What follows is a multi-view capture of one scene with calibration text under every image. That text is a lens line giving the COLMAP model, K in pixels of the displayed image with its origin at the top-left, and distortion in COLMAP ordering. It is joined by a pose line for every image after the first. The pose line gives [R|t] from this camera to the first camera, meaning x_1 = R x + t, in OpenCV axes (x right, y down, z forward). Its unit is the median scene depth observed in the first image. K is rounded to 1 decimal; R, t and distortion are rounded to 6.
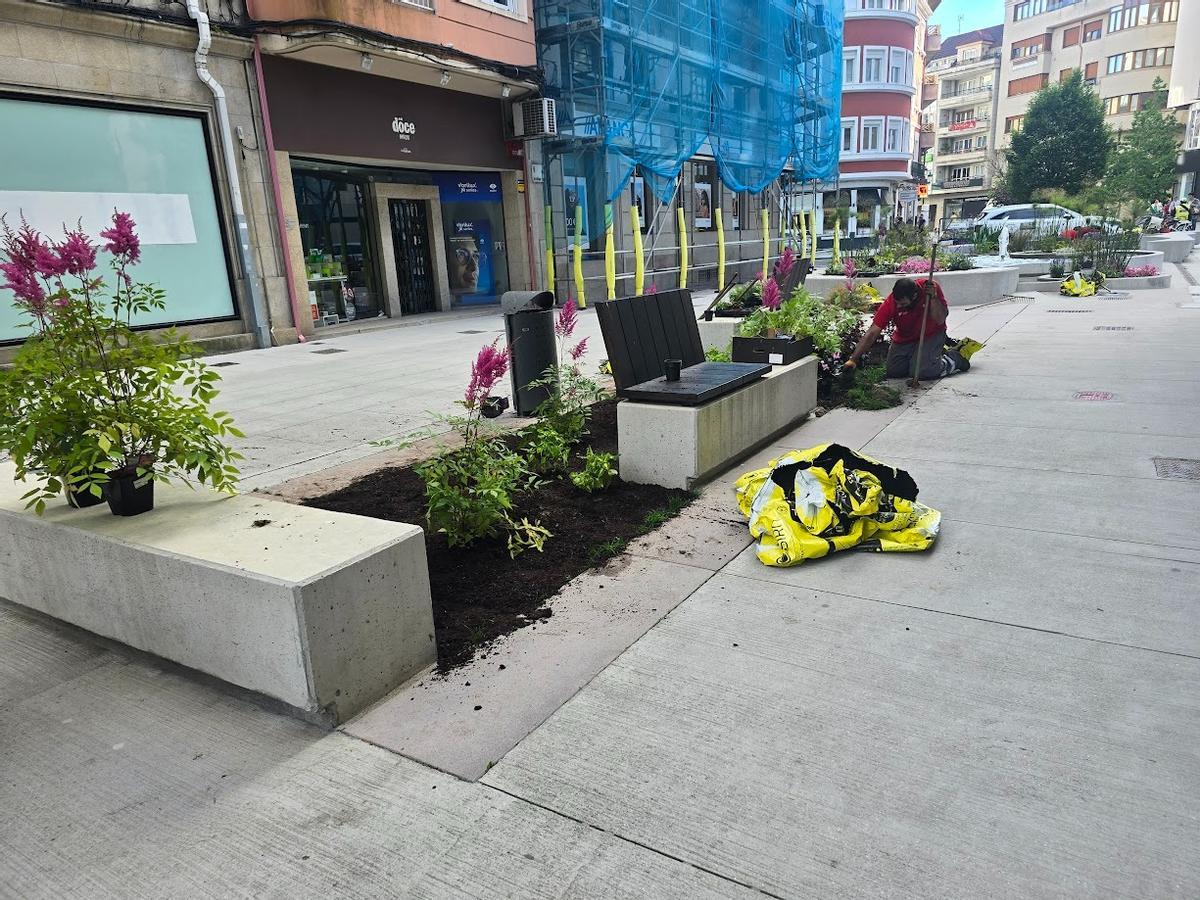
lens RADIAL K [[803.4, 0, 608.4], [0, 803.4, 466.1], [0, 0, 1]] dist [0.045862, -0.037736]
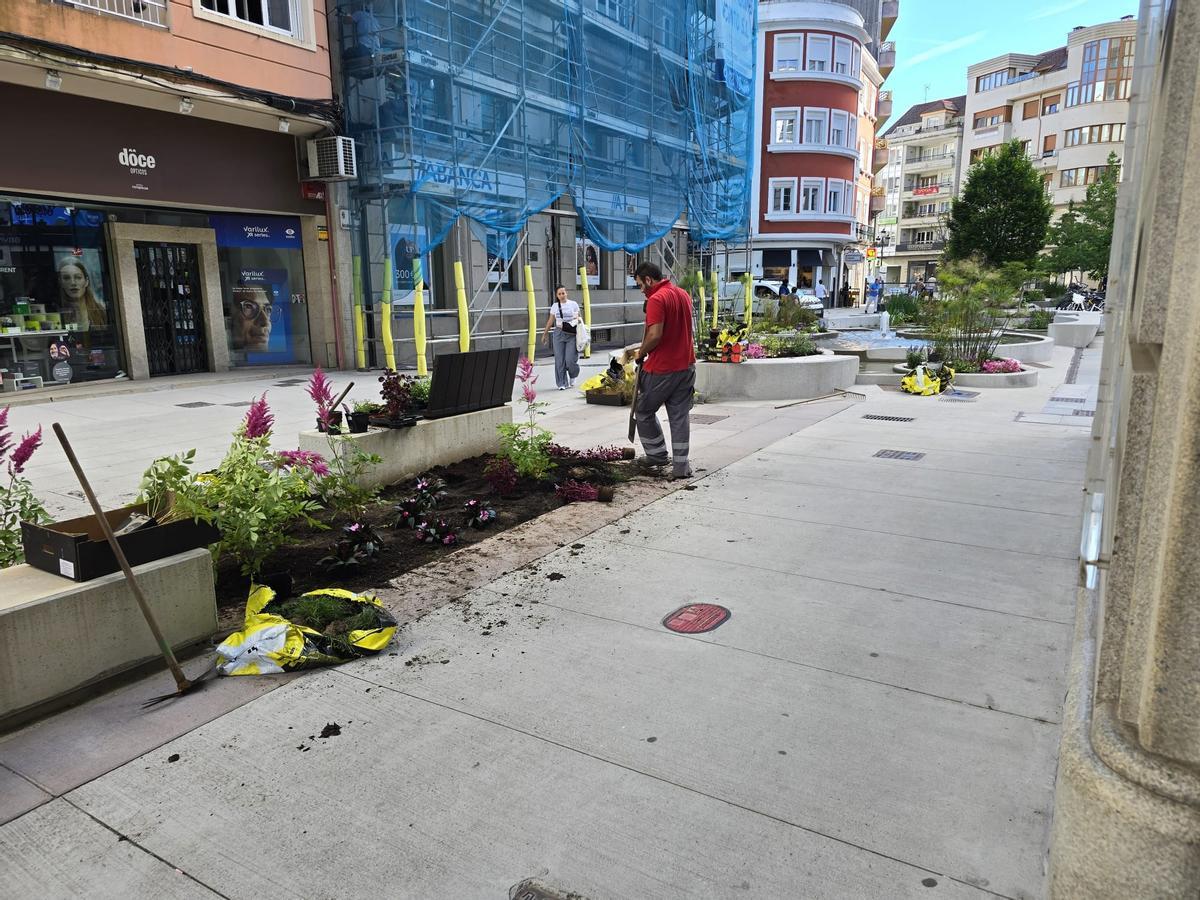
lens RADIAL K [[803.4, 0, 618.4], [0, 803.4, 445.3], [0, 0, 1]] dist [0.045862, -0.037736]
pose [[0.999011, 0.038521, 0.022196, 0.204995], [-0.036750, 0.996480, -0.075341, -0.067840], [-0.025020, 0.074451, 0.996911, 0.146585]]
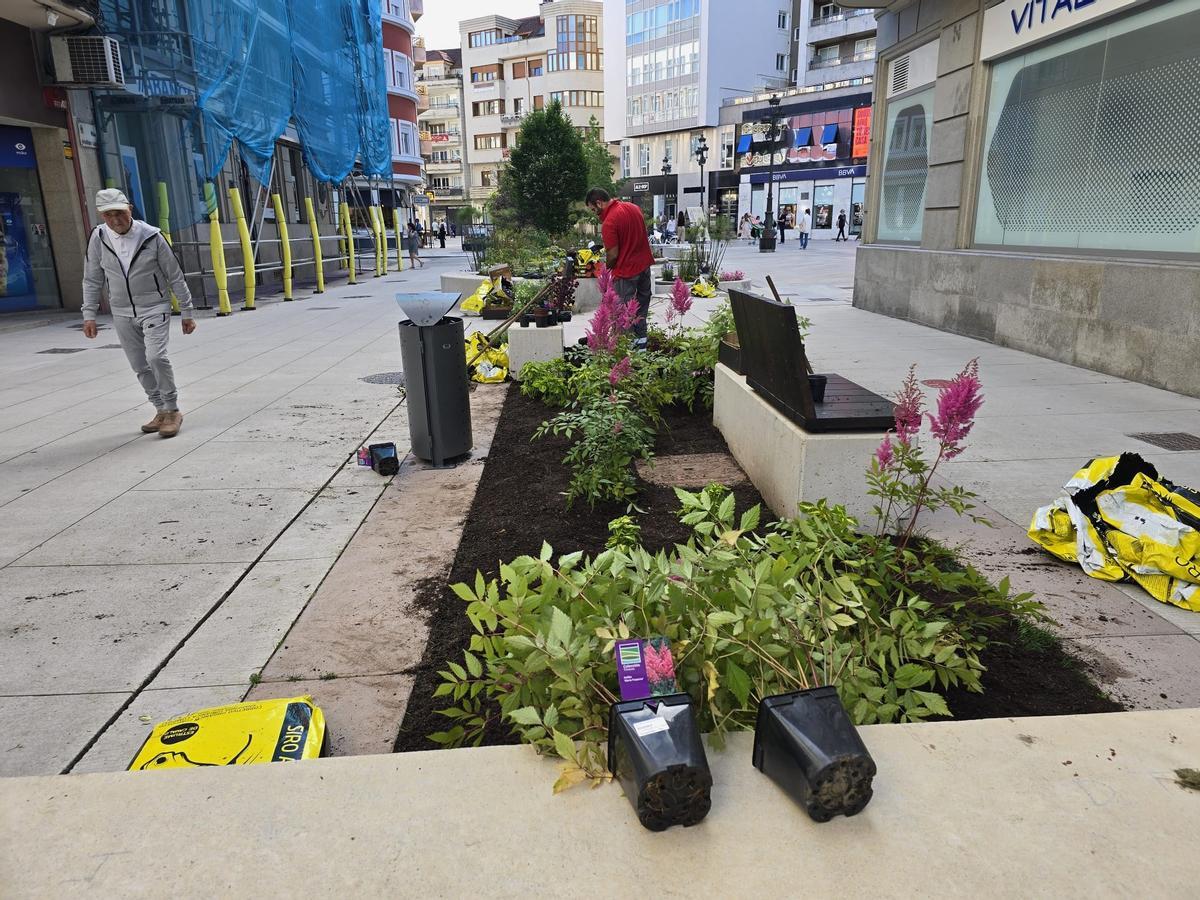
lens RADIAL K [[803.4, 0, 602.9], [0, 803.4, 445.5], [0, 0, 1]] dist [0.045862, -0.037736]
pose [[0.814066, -0.111979, 0.569874, -0.169179], [0.126433, 0.991872, 0.014291, -0.030996], [-0.566843, 0.060418, 0.821608, 0.138682]]
